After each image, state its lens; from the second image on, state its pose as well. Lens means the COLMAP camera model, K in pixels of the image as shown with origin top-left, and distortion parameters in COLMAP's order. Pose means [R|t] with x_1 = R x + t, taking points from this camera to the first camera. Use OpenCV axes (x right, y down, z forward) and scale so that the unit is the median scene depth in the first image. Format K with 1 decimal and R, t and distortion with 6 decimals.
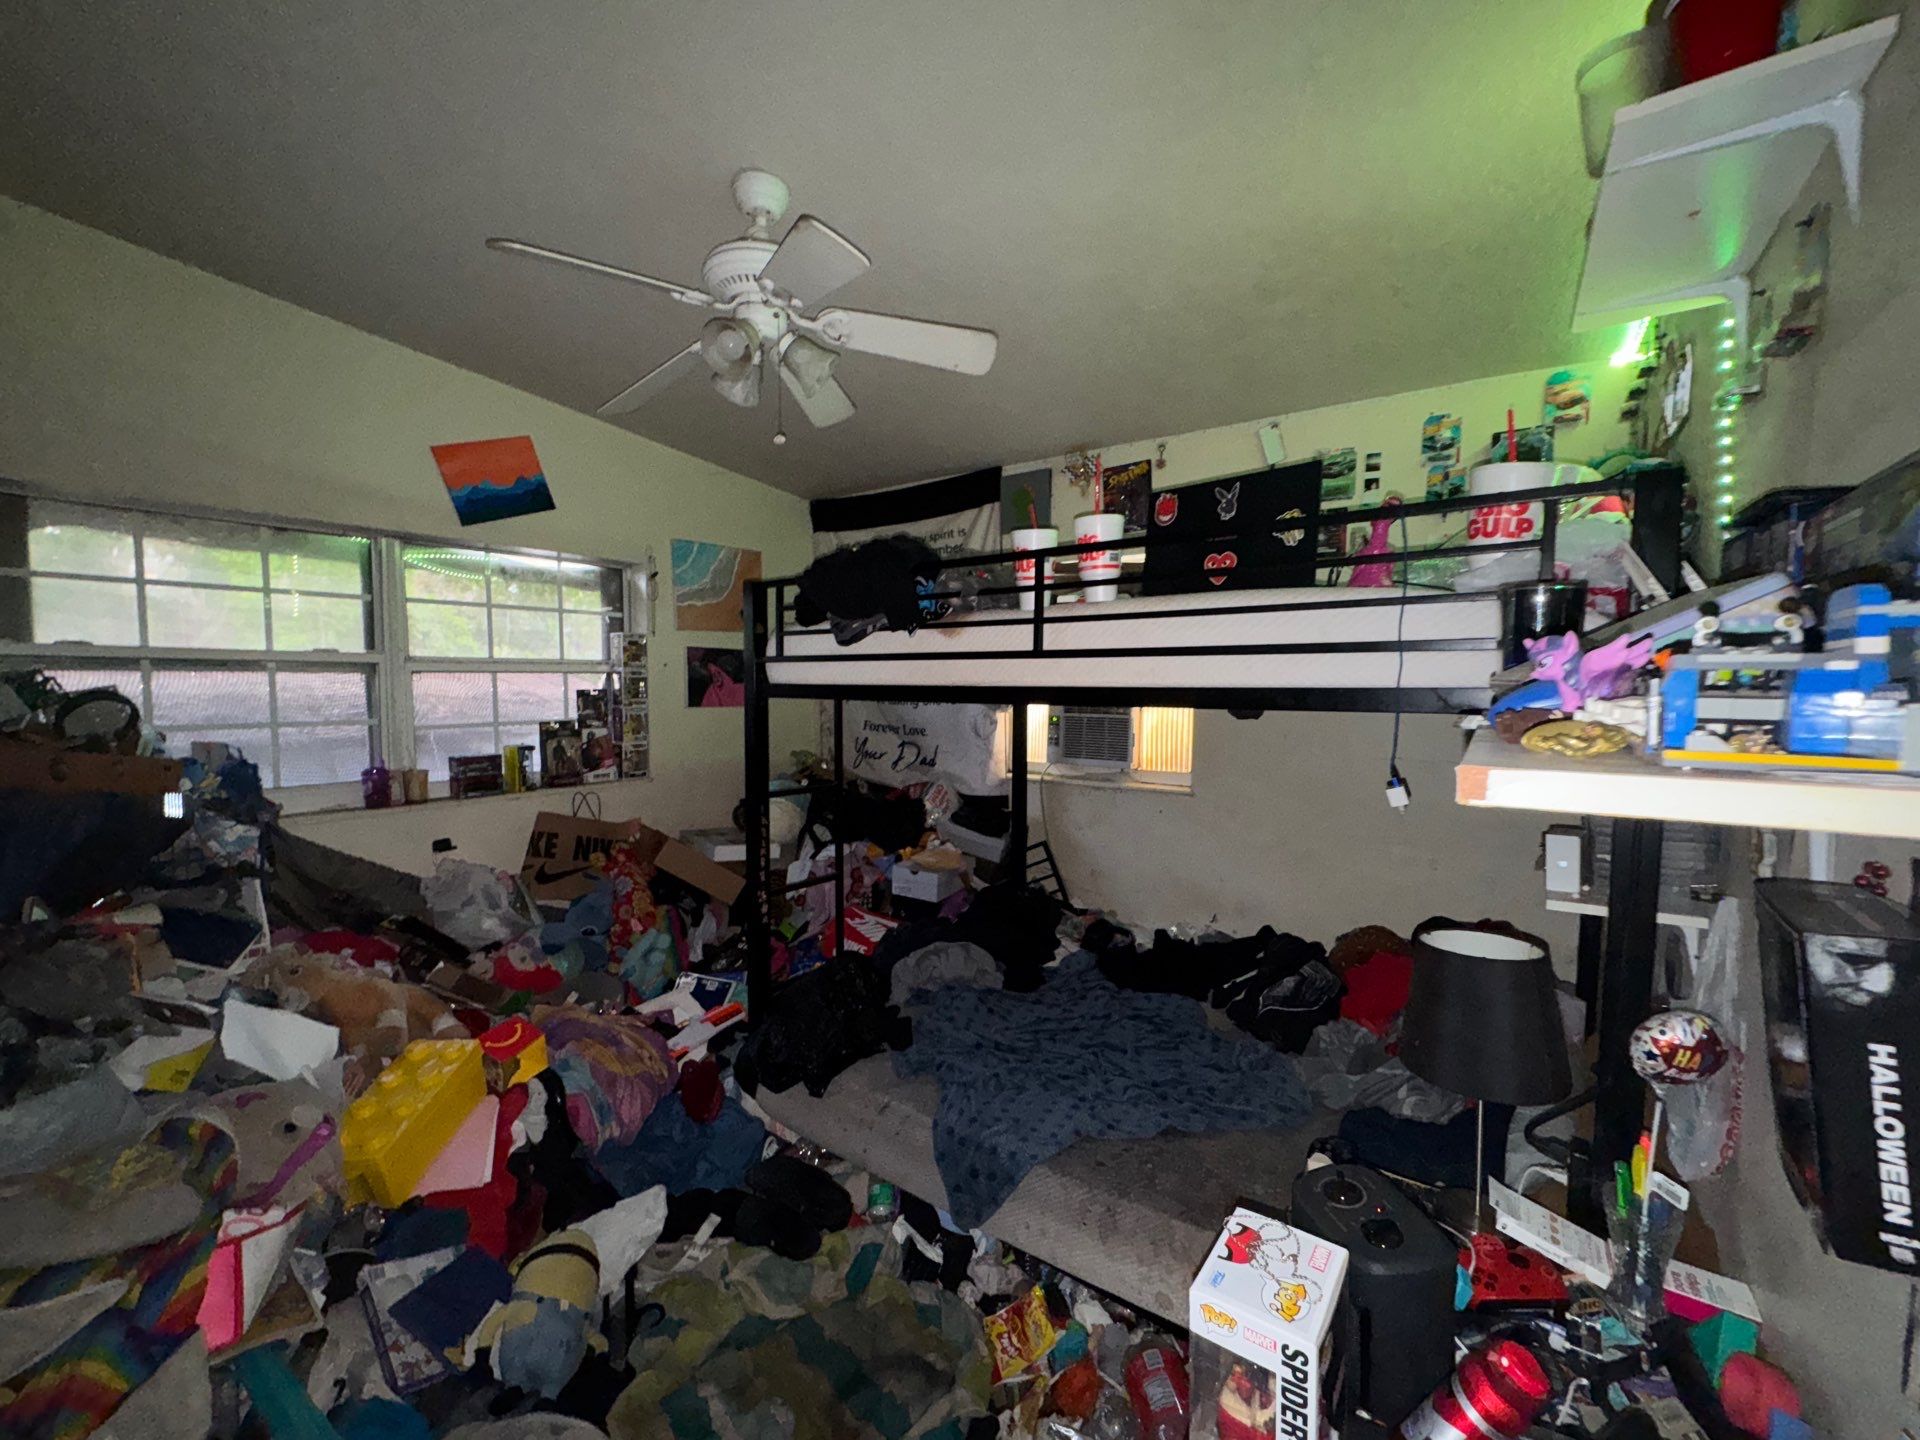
lens RADIAL K [[778.3, 0, 958.3], [0, 778.3, 725.8], [0, 0, 1]] dist [0.003028, -0.000133]
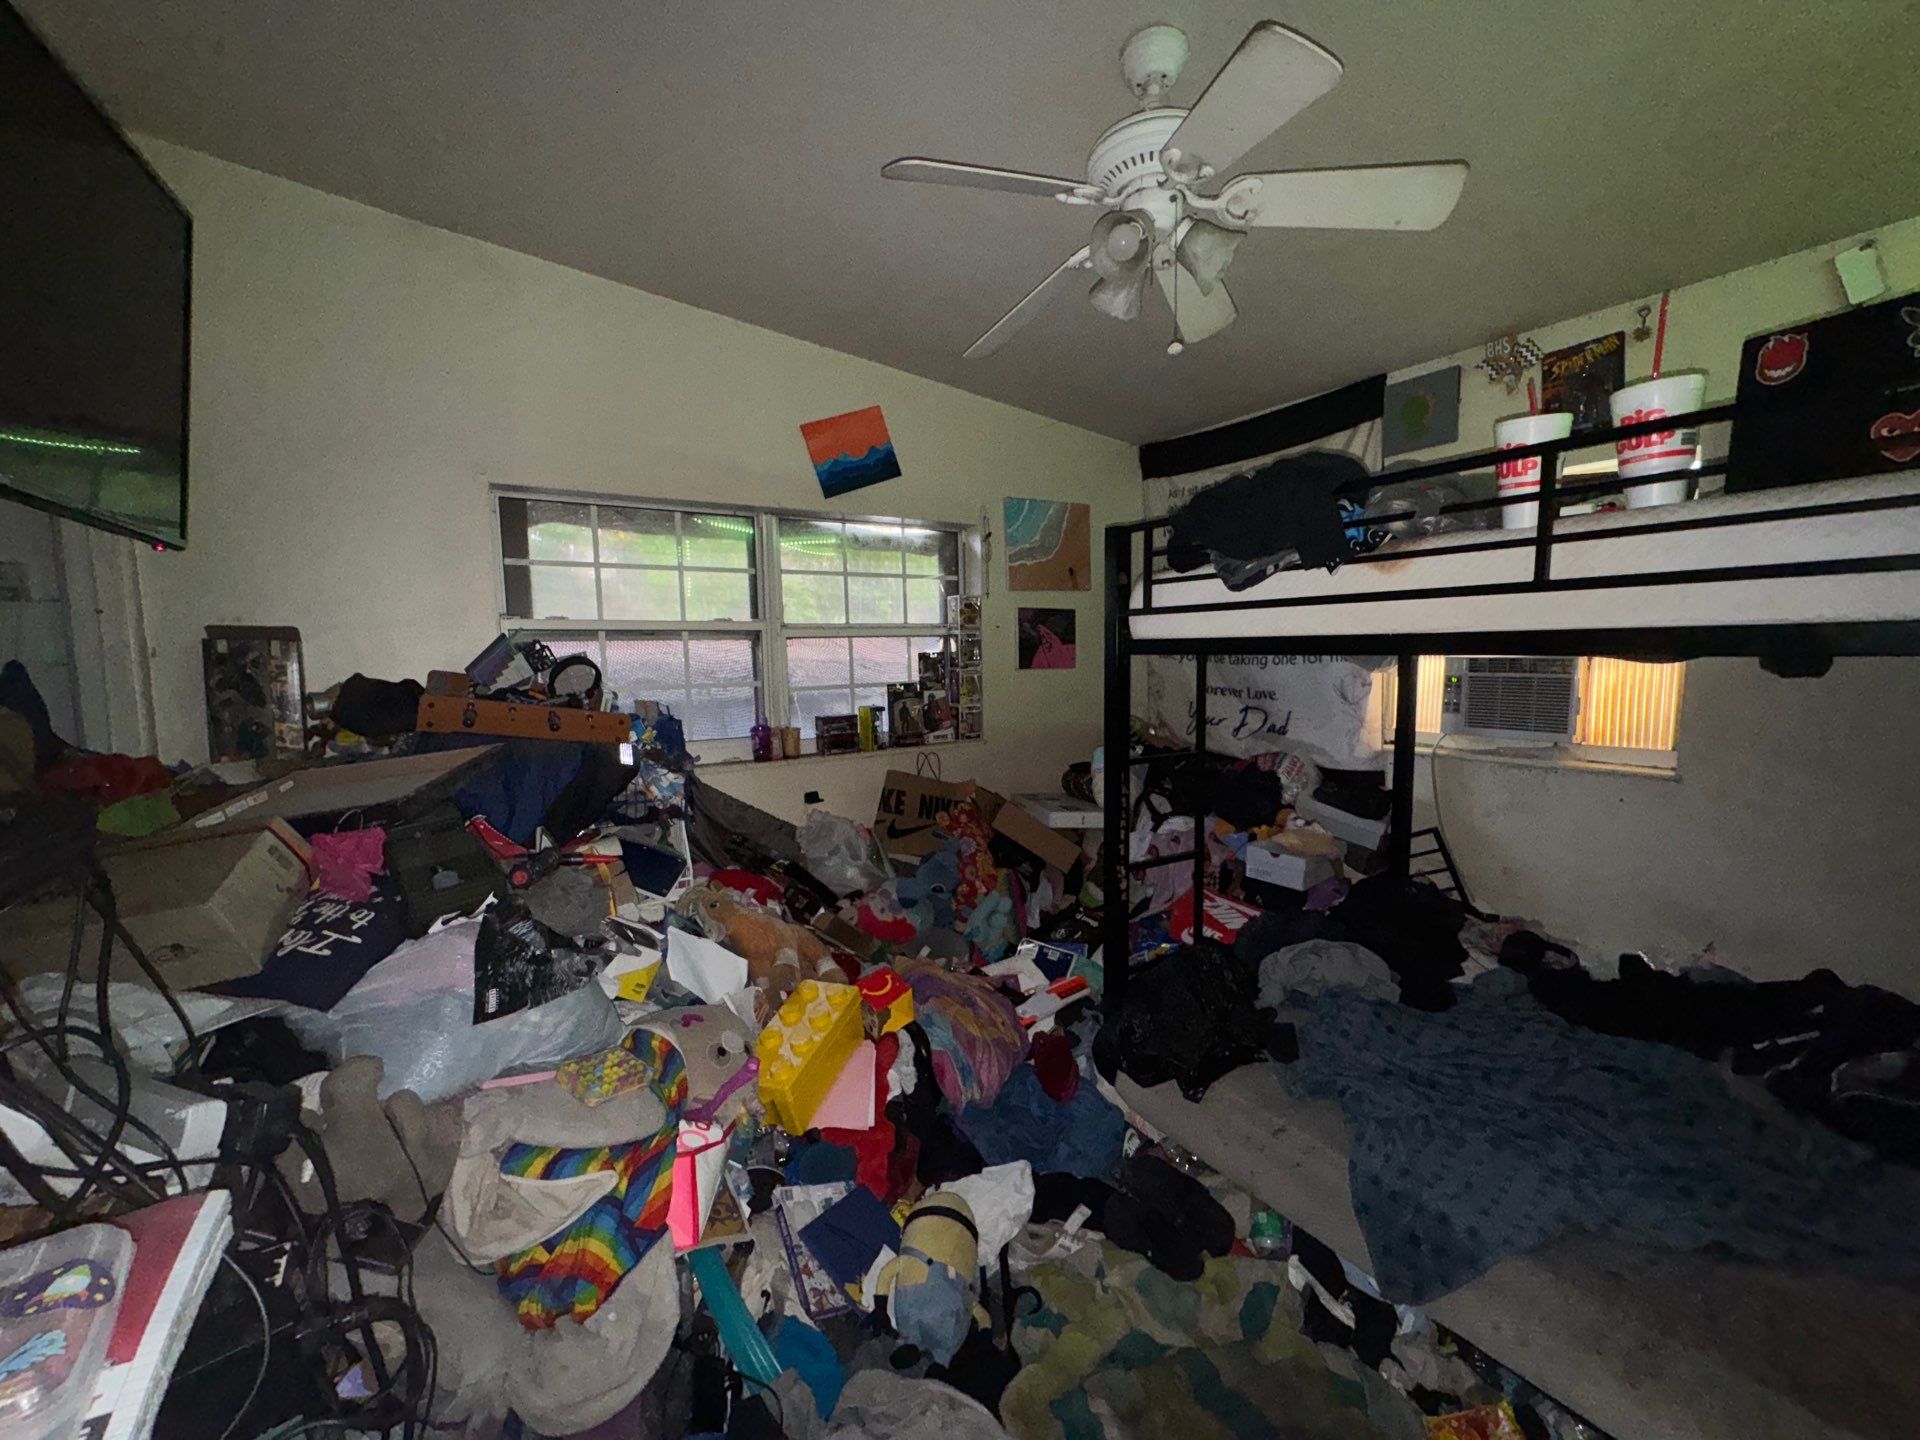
lens RADIAL K [[778.3, 0, 954.7], [0, 778.3, 728.2], [0, 0, 1]] dist [0.003028, -0.000133]
pose [[0.933729, 0.018236, -0.357515, -0.122127], [-0.001312, 0.998869, 0.047524, 0.006761], [0.357977, -0.043906, 0.932698, 0.085573]]
